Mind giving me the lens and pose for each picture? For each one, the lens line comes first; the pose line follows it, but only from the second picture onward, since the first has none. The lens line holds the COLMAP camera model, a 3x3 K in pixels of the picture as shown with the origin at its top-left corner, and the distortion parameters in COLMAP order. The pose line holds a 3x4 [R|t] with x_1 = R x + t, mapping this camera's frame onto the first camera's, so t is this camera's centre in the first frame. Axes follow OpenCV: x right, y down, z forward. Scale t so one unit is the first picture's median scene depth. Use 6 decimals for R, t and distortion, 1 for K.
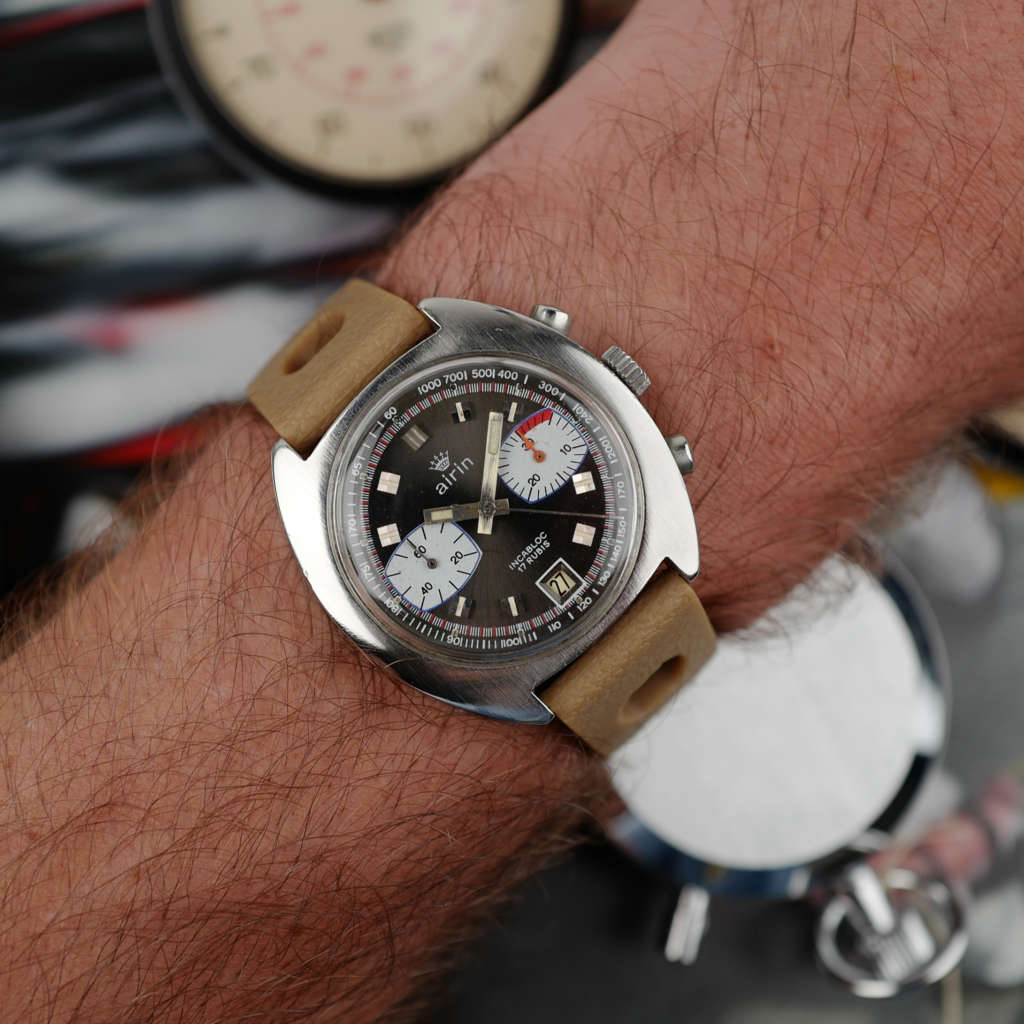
lens RADIAL K [[2142.0, 0, 535.1], [0, 2142.0, 512.2], [0, 0, 1]] dist [0.013457, -0.820892]
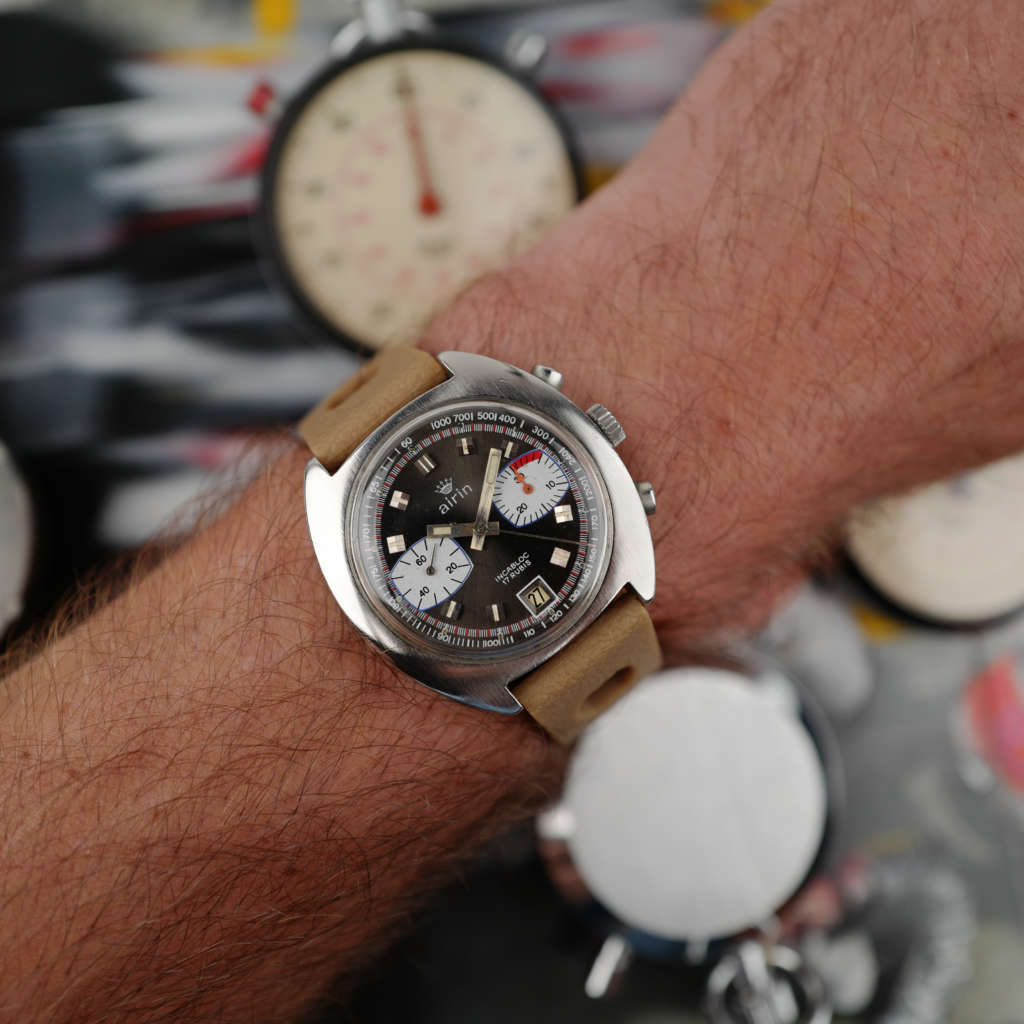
lens RADIAL K [[1423.2, 0, 508.6], [0, 1423.2, 530.8], [0, 0, 1]] dist [-0.005375, 0.000978]
pose [[0.996379, 0.081178, -0.025279, 0.013102], [-0.081690, 0.996459, -0.019894, 0.013727], [0.023574, 0.021887, 0.999482, 0.211135]]
